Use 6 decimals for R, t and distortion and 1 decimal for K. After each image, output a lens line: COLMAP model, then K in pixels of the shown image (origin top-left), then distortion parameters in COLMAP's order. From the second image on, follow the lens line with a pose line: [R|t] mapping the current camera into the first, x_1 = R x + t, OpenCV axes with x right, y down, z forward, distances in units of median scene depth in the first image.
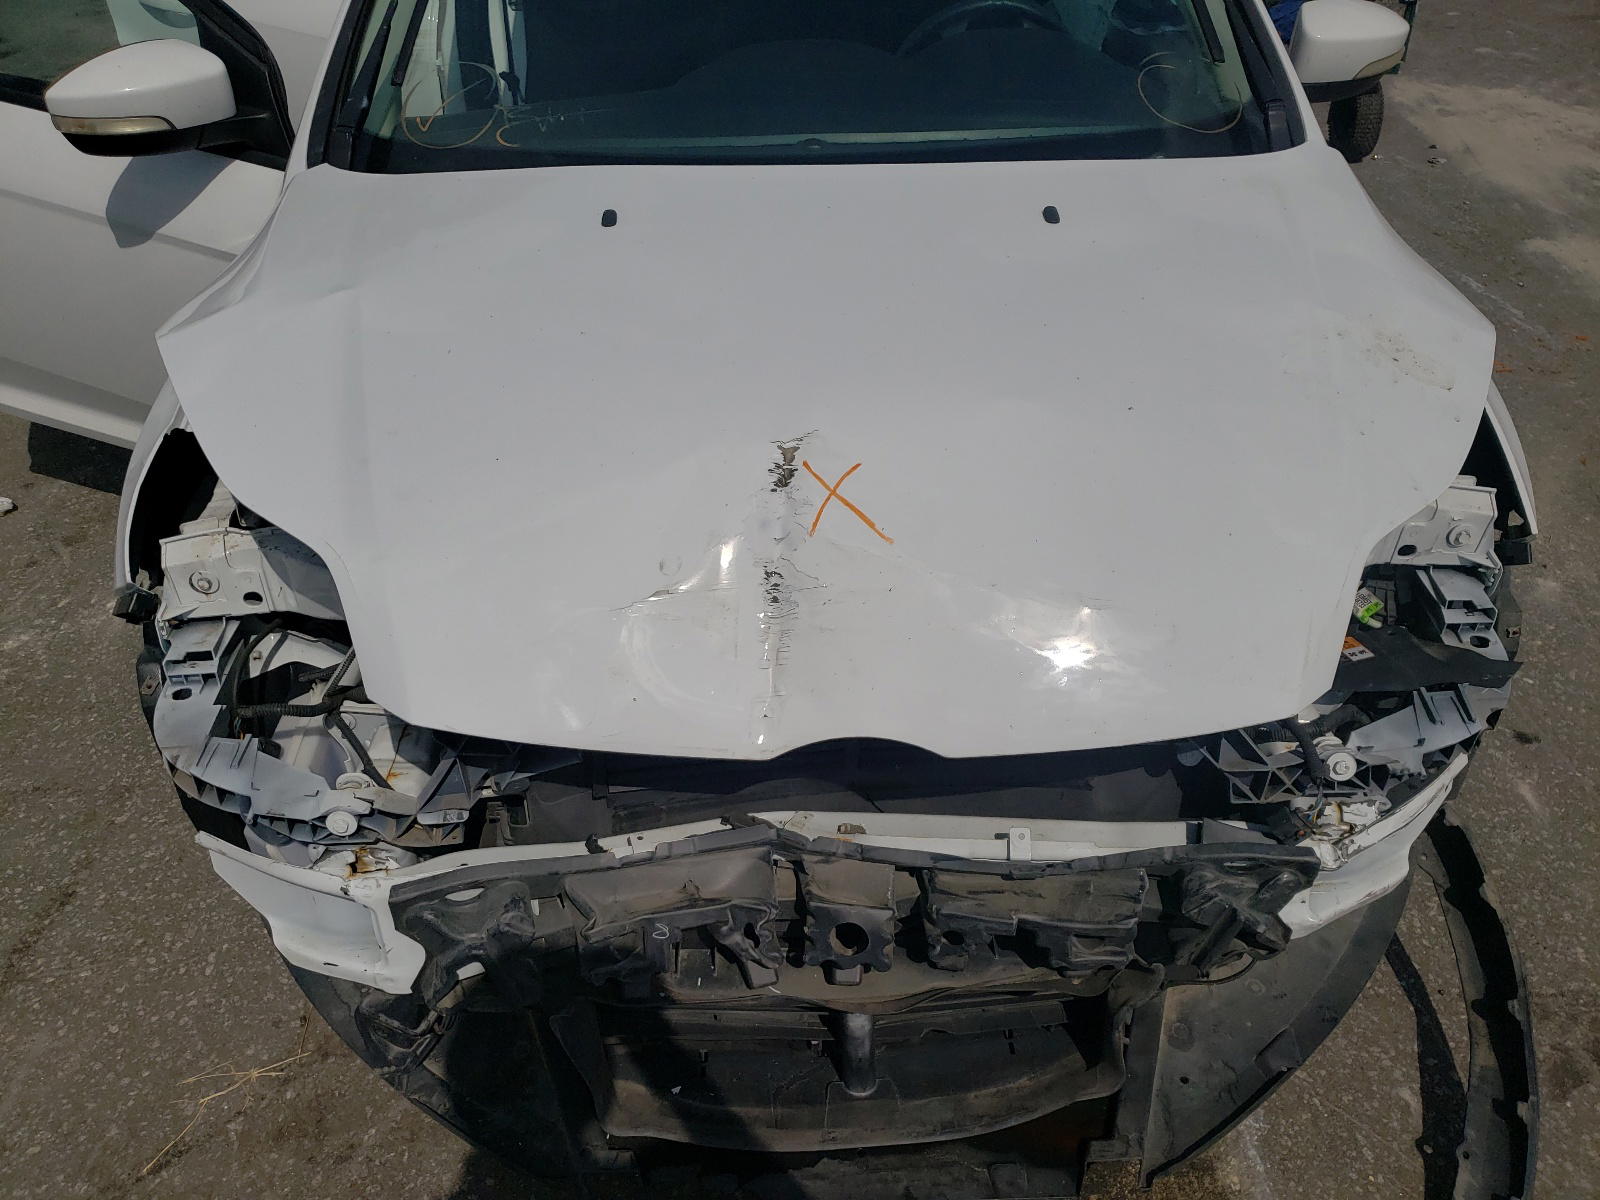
lens RADIAL K [[1205.0, 0, 800.0], [0, 1205.0, 600.0], [0, 0, 1]] dist [0.102344, -0.101157]
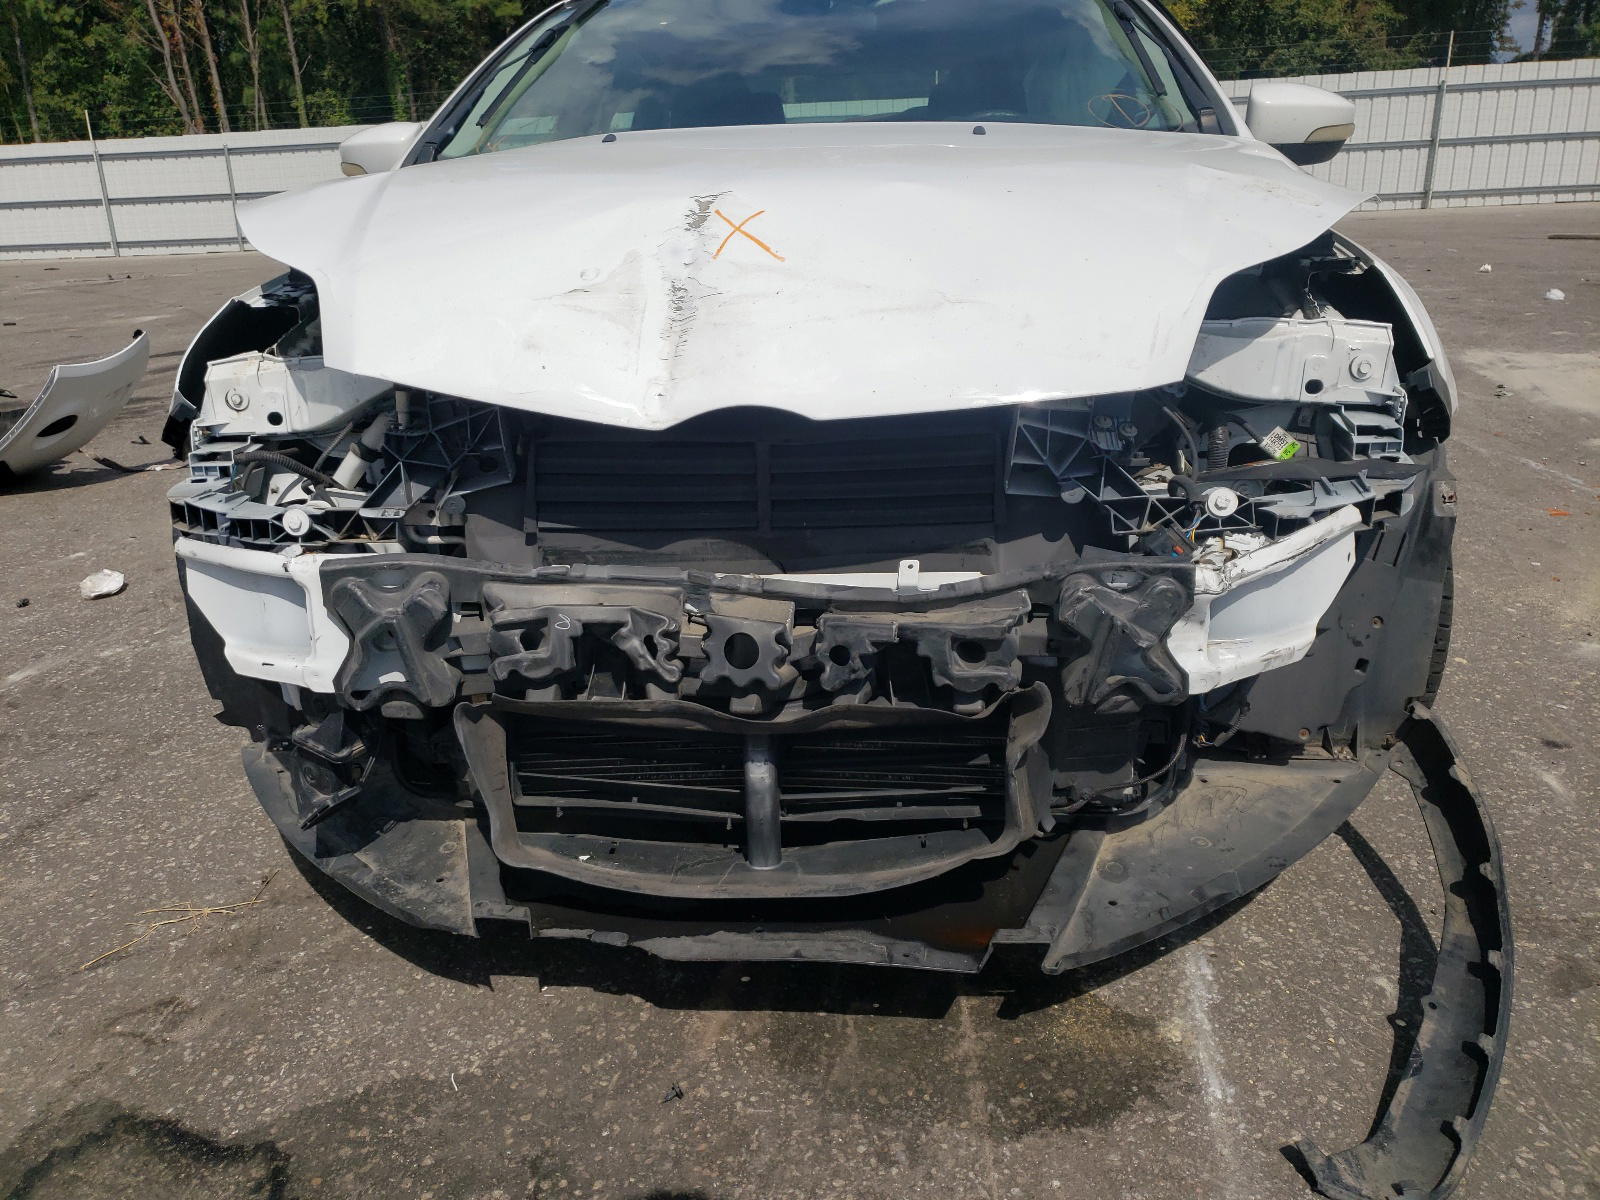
lens RADIAL K [[1238.7, 0, 800.0], [0, 1238.7, 600.0], [0, 0, 1]] dist [0.019608, -0.006352]
pose [[0.991965, 0.020407, -0.124852, 0.180949], [-0.057664, 0.951354, -0.302654, 0.451412], [0.112602, 0.307422, 0.944888, -0.001722]]
